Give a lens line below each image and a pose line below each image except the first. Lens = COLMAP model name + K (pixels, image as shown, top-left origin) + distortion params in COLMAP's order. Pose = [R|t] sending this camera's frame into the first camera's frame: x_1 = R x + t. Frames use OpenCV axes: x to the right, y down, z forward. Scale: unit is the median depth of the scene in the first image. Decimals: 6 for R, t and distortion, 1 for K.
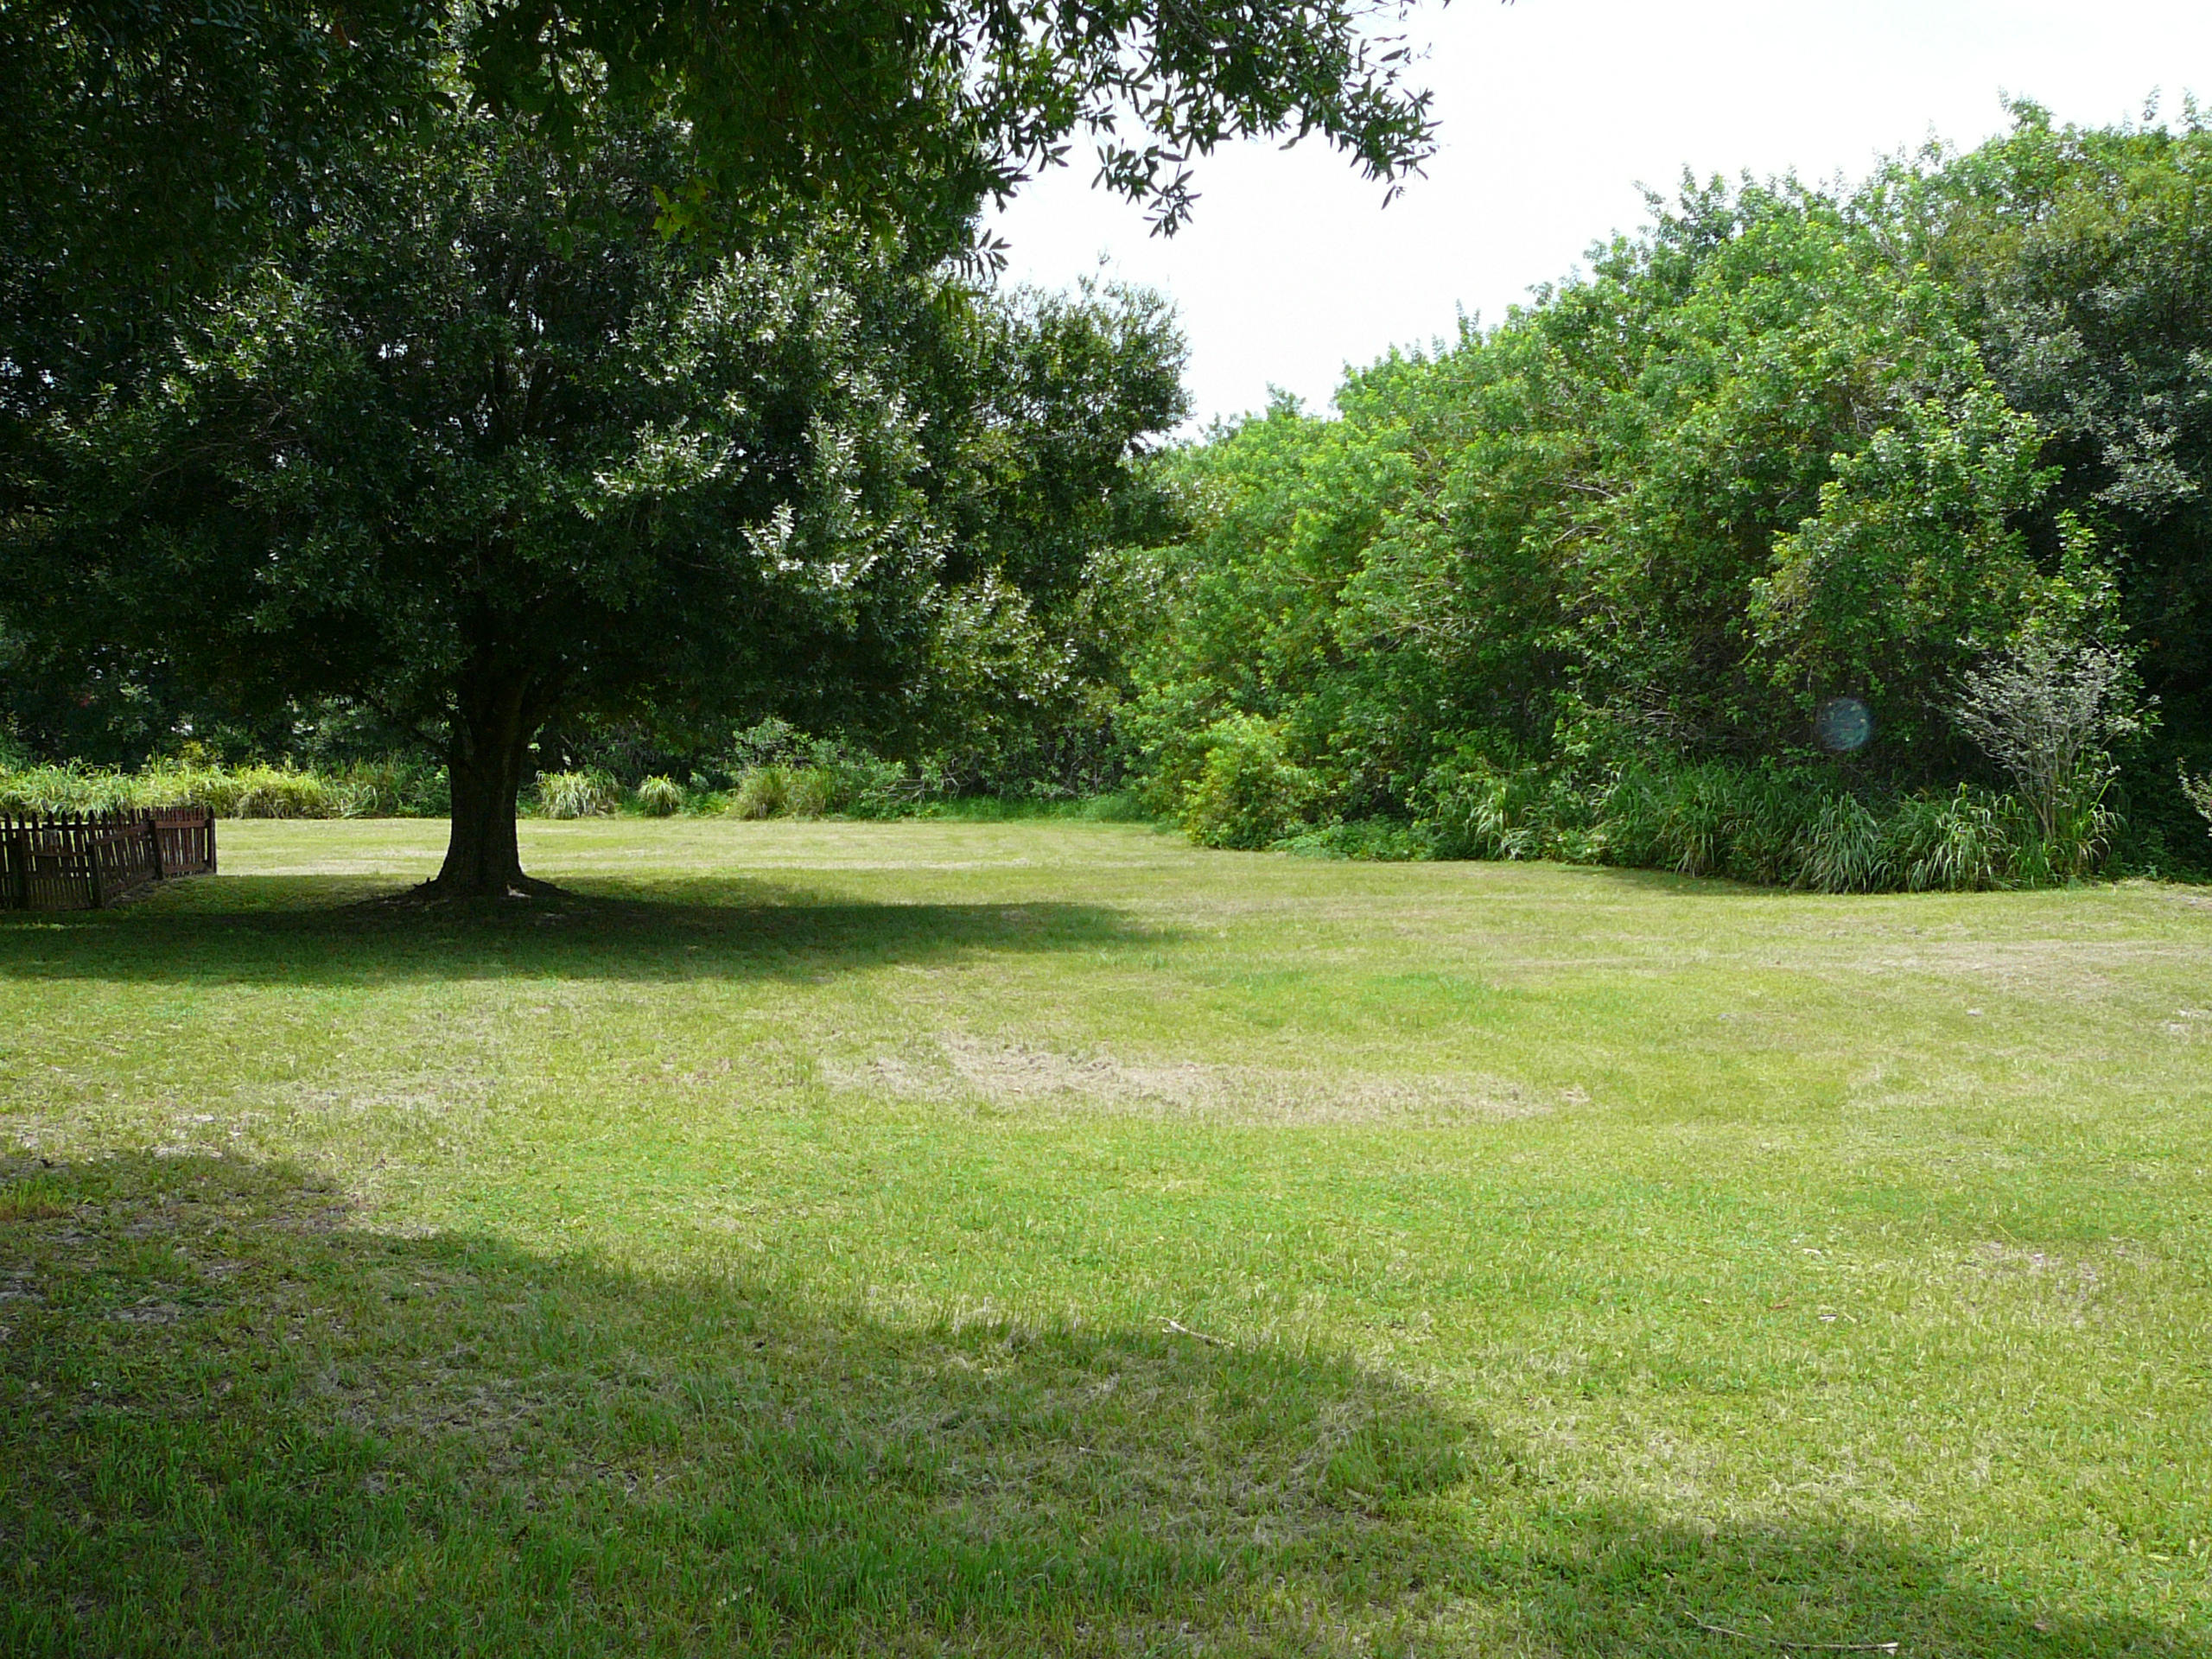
lens RADIAL K [[2272.8, 0, 1093.1], [0, 2272.8, 825.4], [0, 0, 1]] dist [-0.101546, 0.162175]
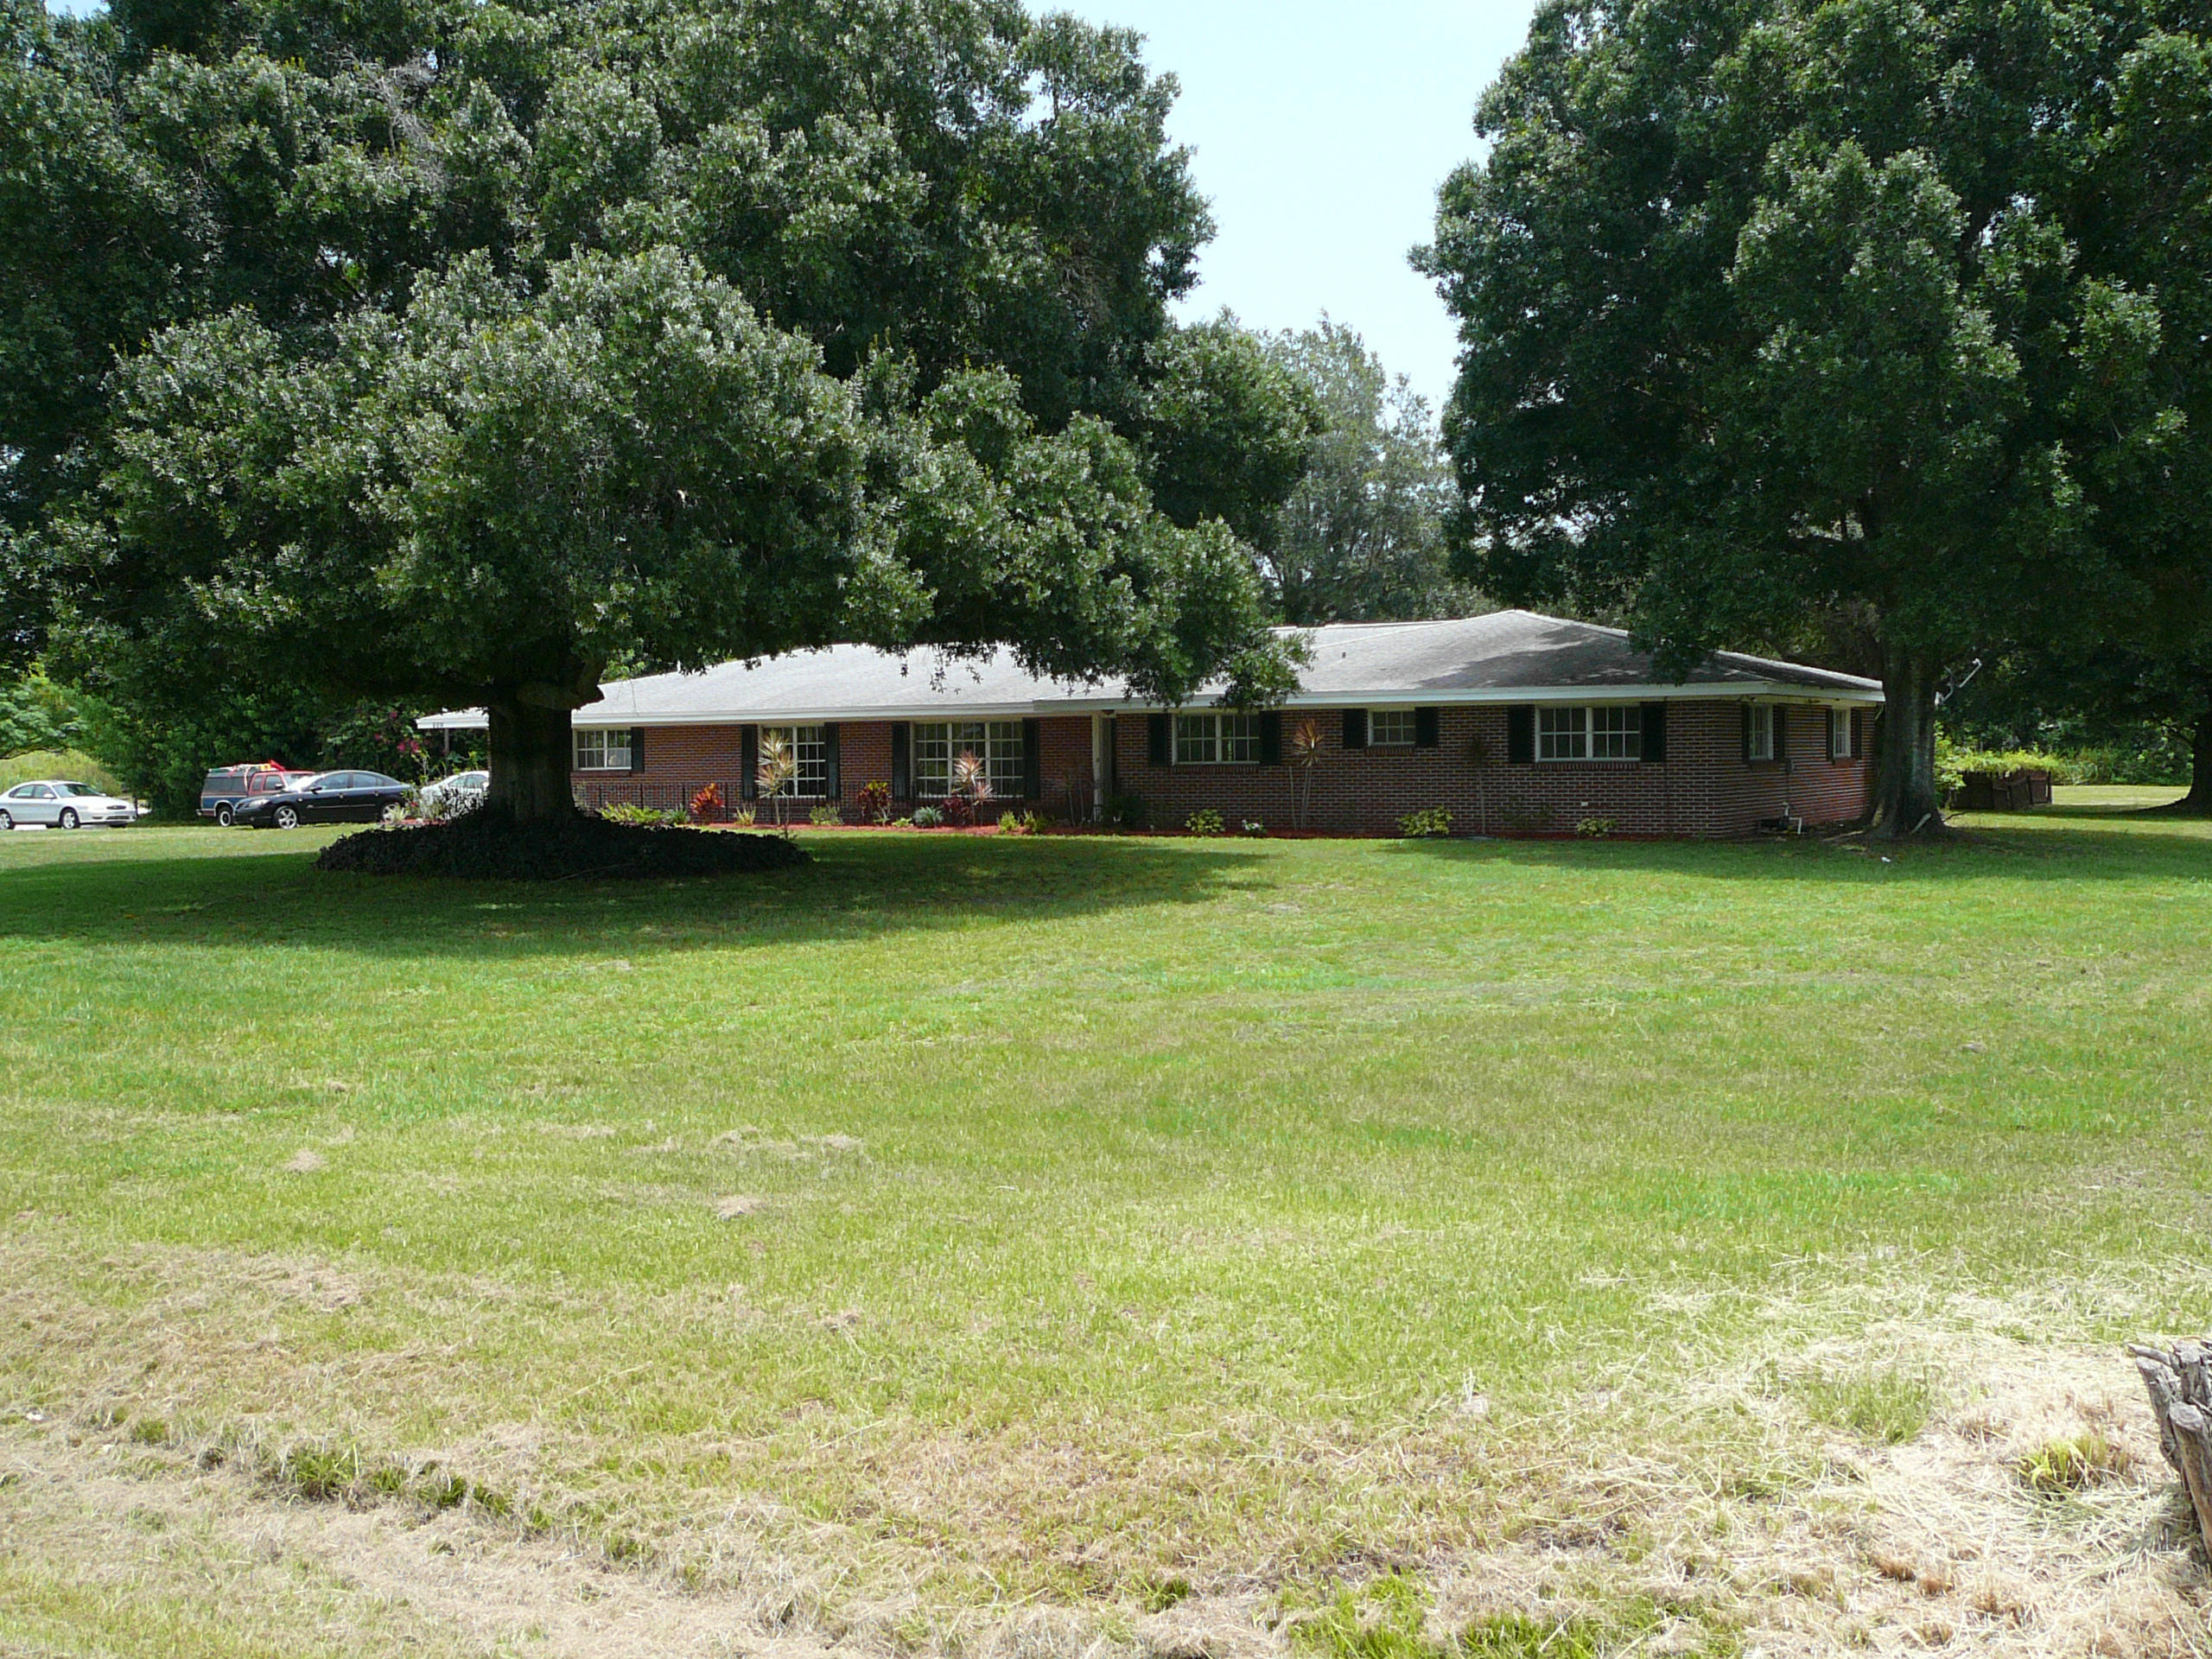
lens RADIAL K [[2276.4, 0, 1119.5], [0, 2276.4, 834.3], [0, 0, 1]] dist [-0.094906, 0.150675]
pose [[0.776413, 0.017596, -0.629979, 0.123465], [-0.012107, 0.999842, 0.013006, 0.018061], [0.630109, -0.002471, 0.776503, -0.583849]]
